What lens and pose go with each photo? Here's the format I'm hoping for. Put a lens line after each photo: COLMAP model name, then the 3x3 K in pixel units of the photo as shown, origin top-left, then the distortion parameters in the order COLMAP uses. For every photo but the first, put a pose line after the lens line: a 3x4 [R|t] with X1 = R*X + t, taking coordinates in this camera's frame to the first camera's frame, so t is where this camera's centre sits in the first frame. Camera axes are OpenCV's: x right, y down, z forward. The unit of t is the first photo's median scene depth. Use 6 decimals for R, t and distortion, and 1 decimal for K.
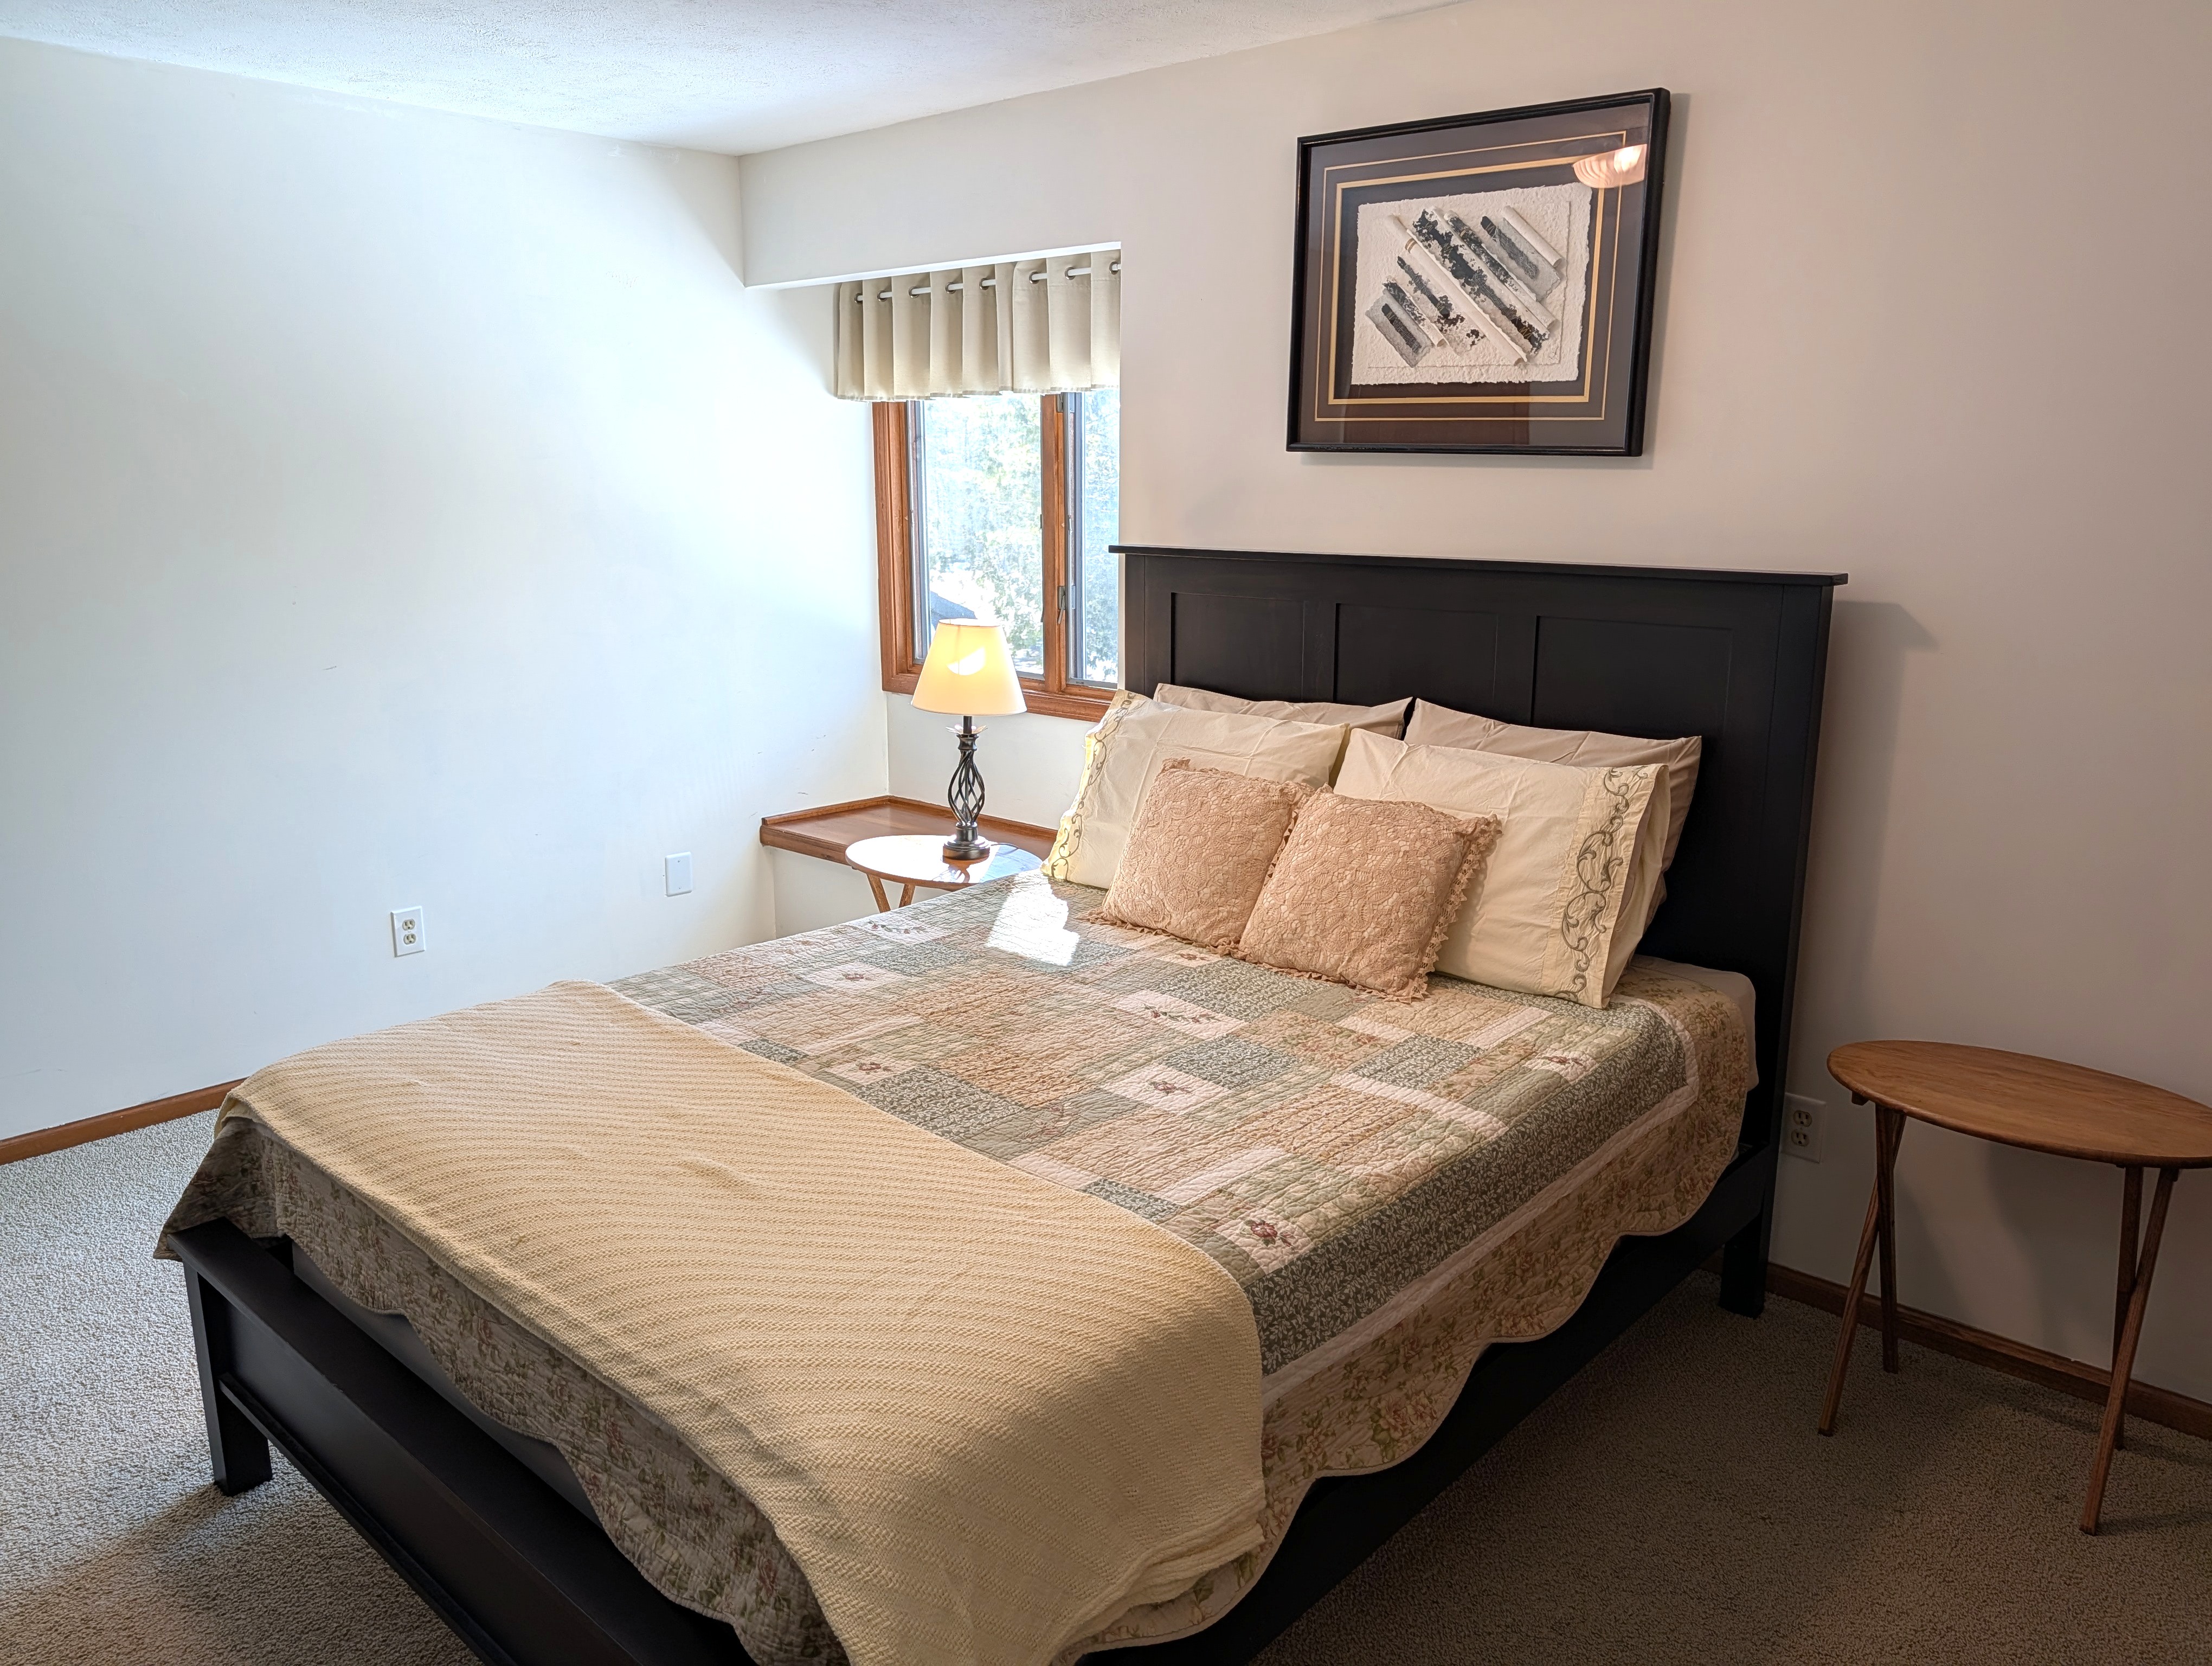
lens RADIAL K [[1586.6, 0, 1118.3], [0, 1586.6, 830.9], [0, 0, 1]] dist [0.013204, -0.015240]
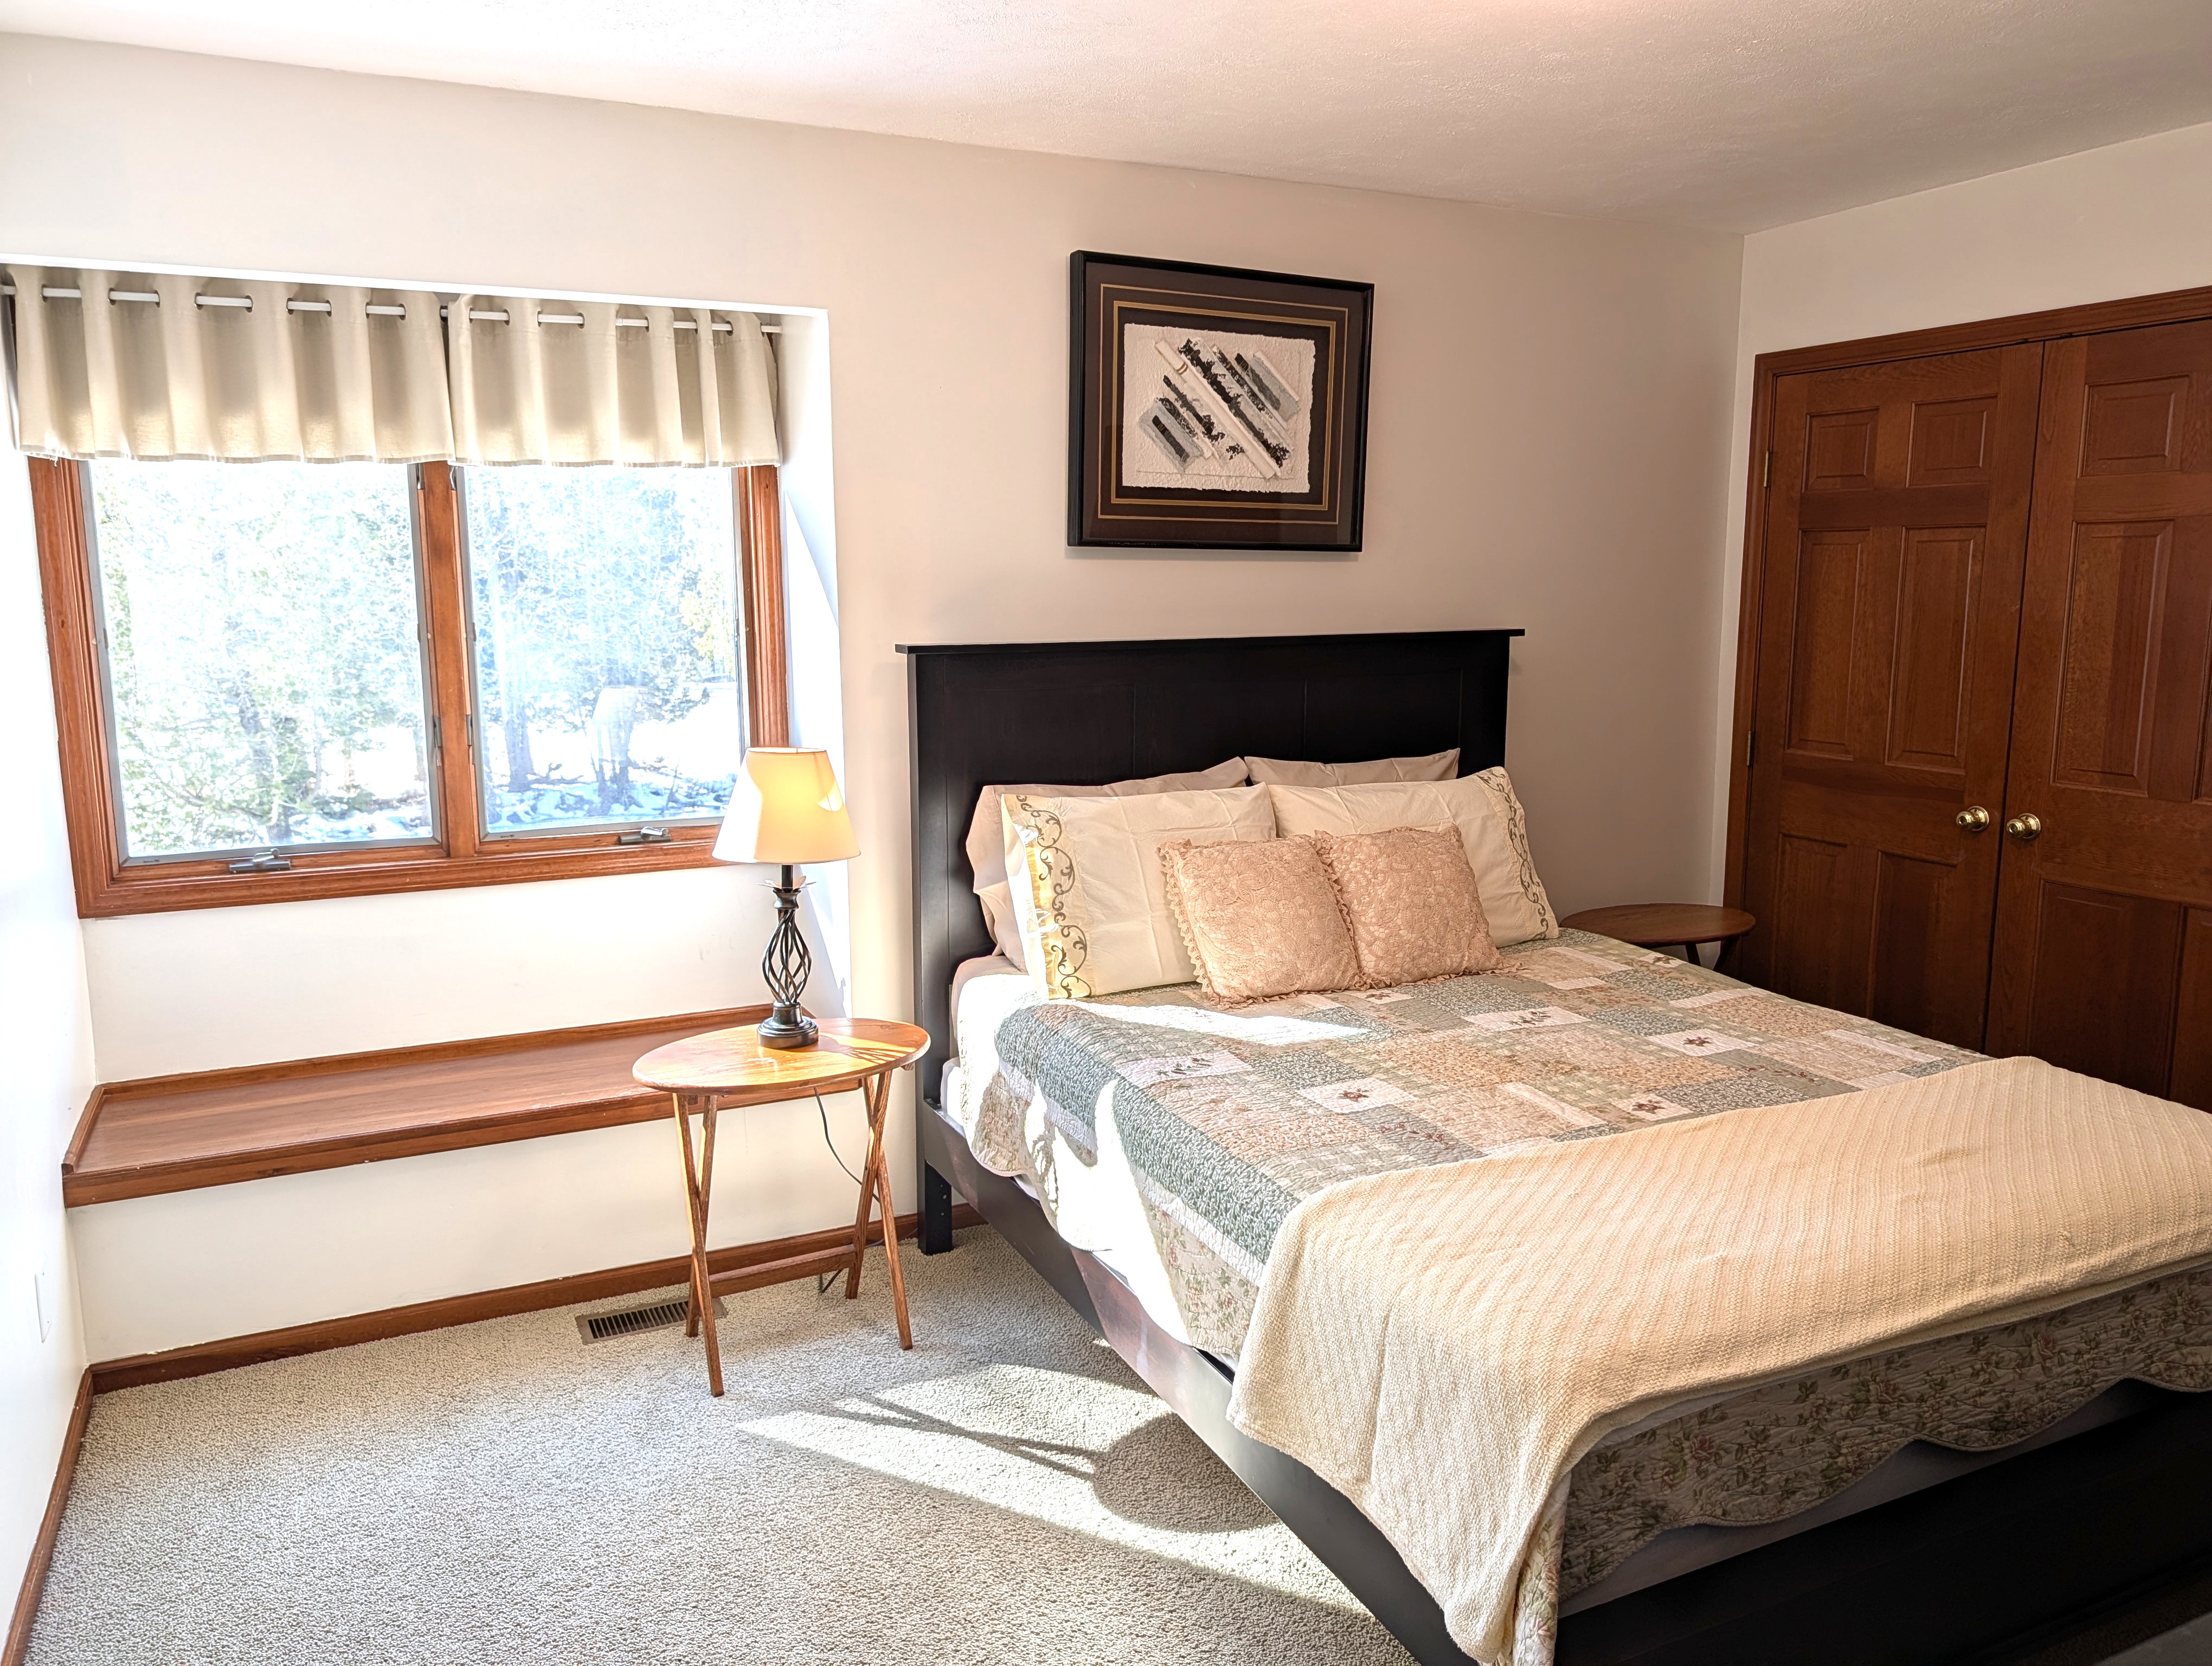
lens RADIAL K [[1586.6, 0, 1115.5], [0, 1586.6, 834.3], [0, 0, 1]] dist [0.013204, -0.015240]
pose [[0.388929, -0.159258, 0.907398, -0.942150], [0.208523, 0.974601, 0.081676, -0.148256], [-0.897359, 0.157447, 0.412259, 0.638416]]
